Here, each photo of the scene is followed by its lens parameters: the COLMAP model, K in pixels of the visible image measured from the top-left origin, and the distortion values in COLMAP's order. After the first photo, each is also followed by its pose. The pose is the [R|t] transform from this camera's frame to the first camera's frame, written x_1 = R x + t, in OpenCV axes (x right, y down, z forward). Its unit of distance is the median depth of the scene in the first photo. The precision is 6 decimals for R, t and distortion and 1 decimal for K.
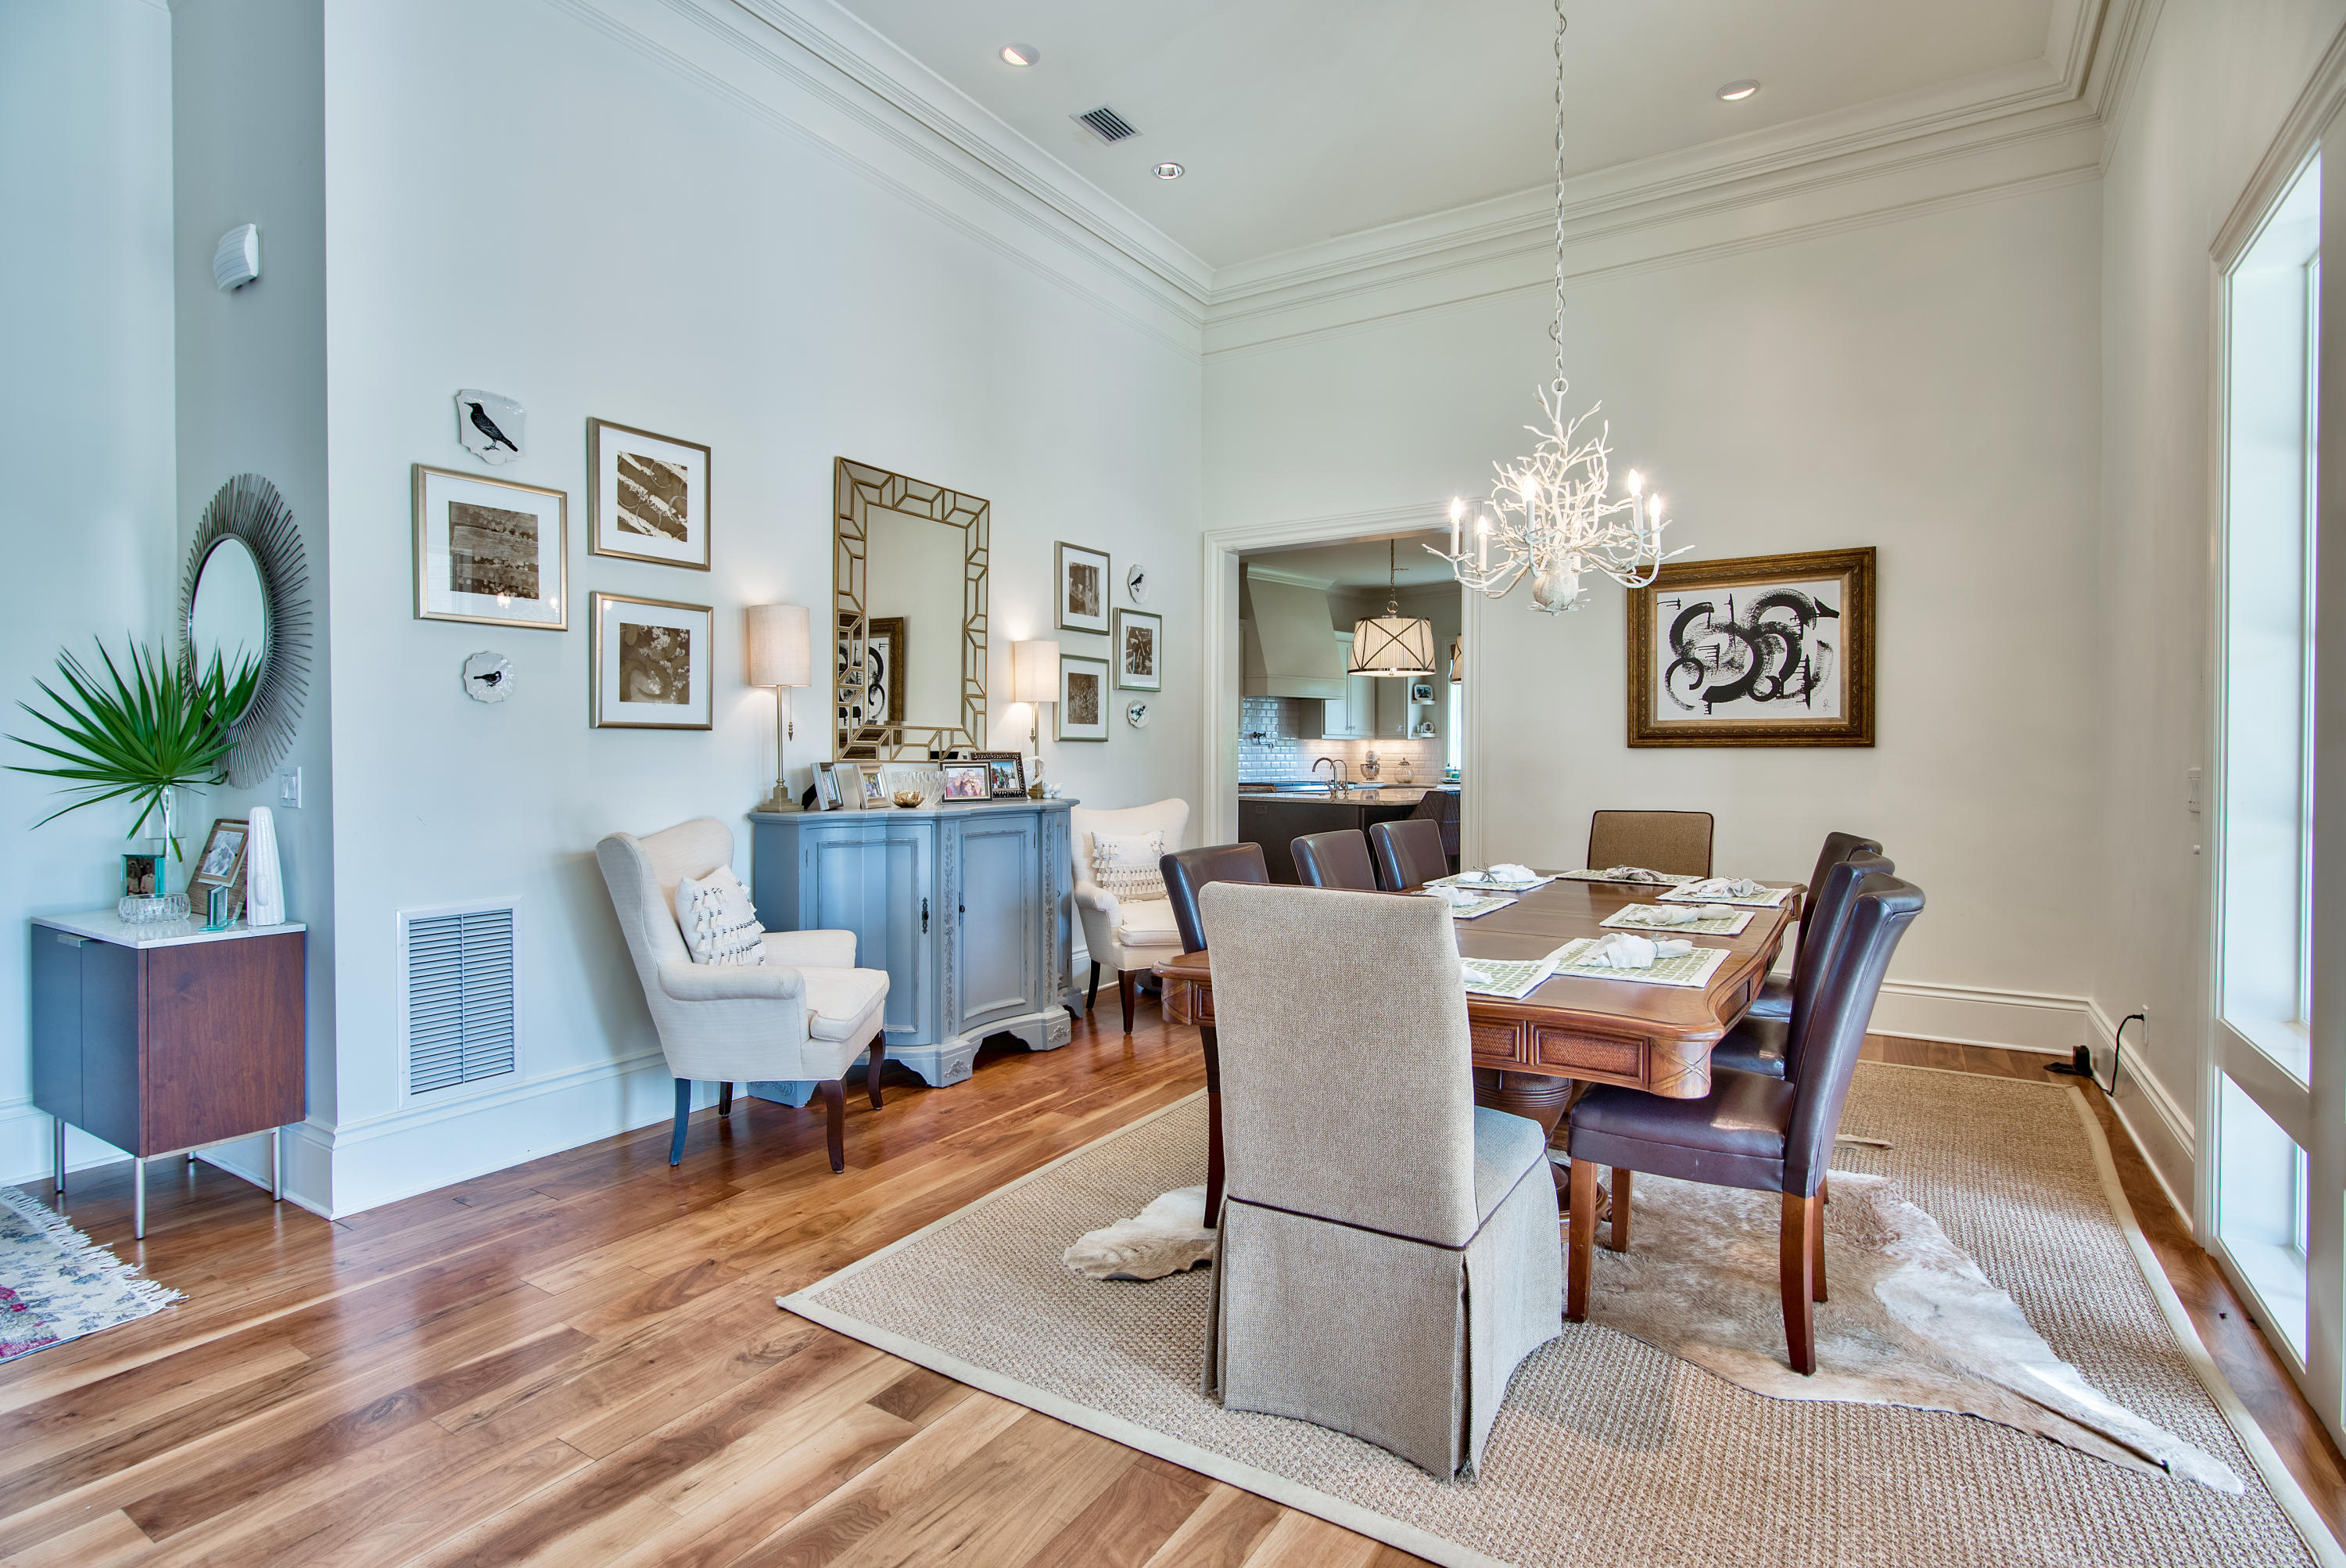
lens RADIAL K [[1172.6, 0, 1115.1], [0, 1172.6, 766.8], [0, 0, 1]] dist [-0.008085, 0.001023]
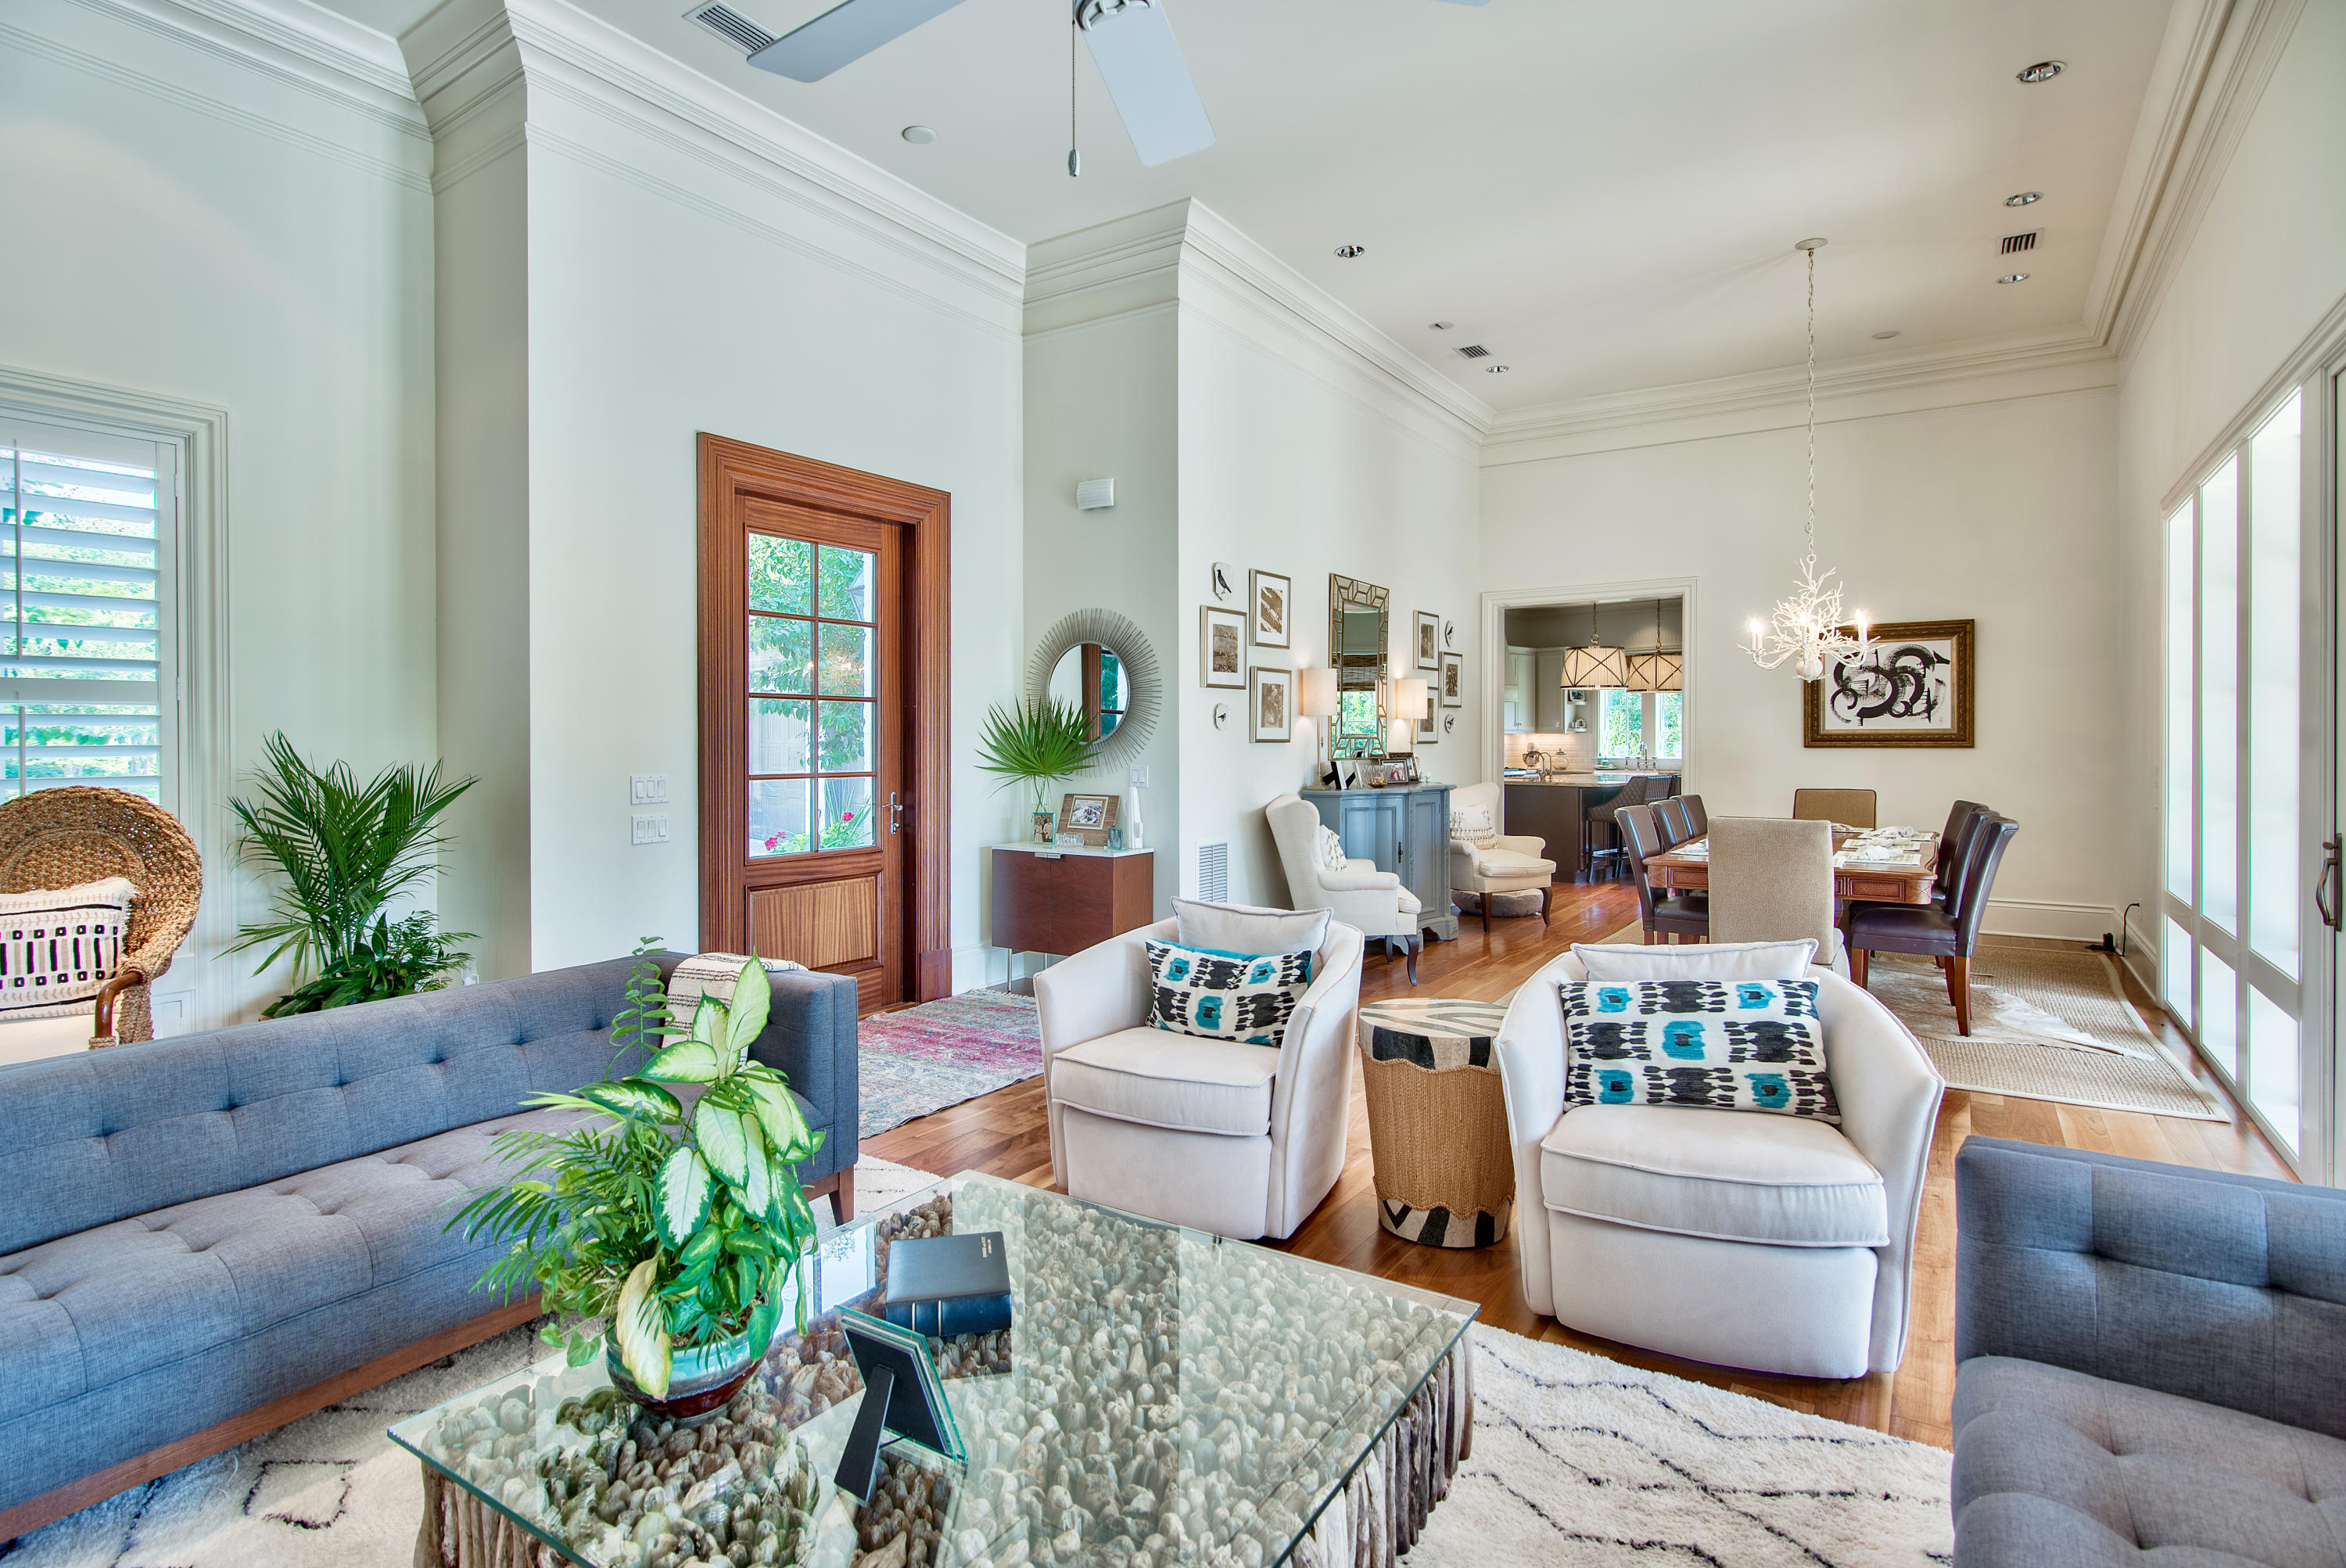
lens RADIAL K [[1172.6, 0, 1132.6], [0, 1172.6, 742.4], [0, 0, 1]] dist [-0.008085, 0.001023]
pose [[0.999664, -0.002598, -0.025782, -0.419478], [0.002397, 0.999966, -0.007832, -0.014555], [0.025802, 0.007767, 0.999637, -0.568179]]
